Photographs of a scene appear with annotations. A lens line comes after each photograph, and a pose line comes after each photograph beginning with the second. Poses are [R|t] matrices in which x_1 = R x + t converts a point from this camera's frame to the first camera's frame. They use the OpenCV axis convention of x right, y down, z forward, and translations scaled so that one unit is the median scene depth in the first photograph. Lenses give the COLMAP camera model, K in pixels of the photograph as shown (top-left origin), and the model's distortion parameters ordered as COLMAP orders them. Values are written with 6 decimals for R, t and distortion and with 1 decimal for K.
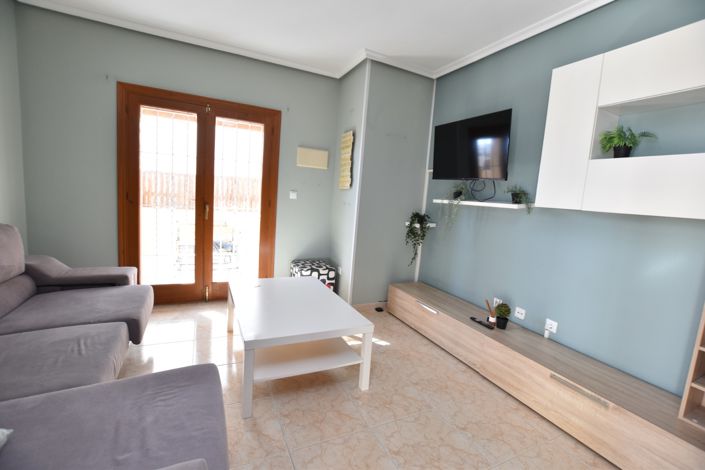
lens RADIAL K [[312.5, 0, 354.0], [0, 312.5, 235.3], [0, 0, 1]] dist [-0.033409, 0.005747]
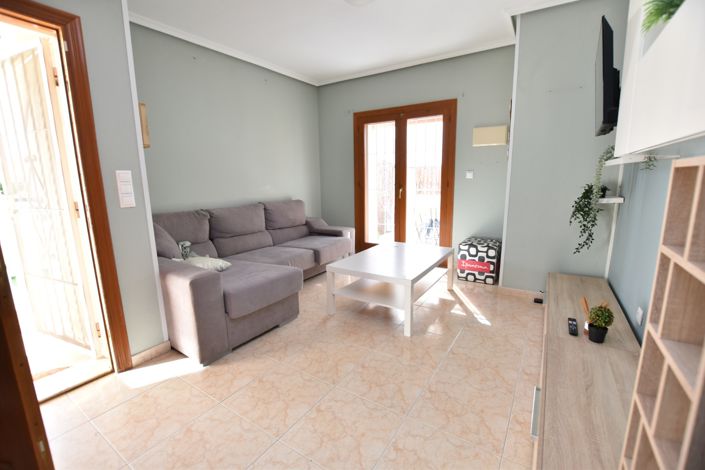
lens RADIAL K [[312.5, 0, 354.0], [0, 312.5, 235.3], [0, 0, 1]] dist [-0.033409, 0.005747]
pose [[0.515366, 0.074951, -0.853687, 0.553051], [-0.053978, 0.997029, 0.054950, 0.041424], [0.855269, 0.017761, 0.517880, 0.131152]]
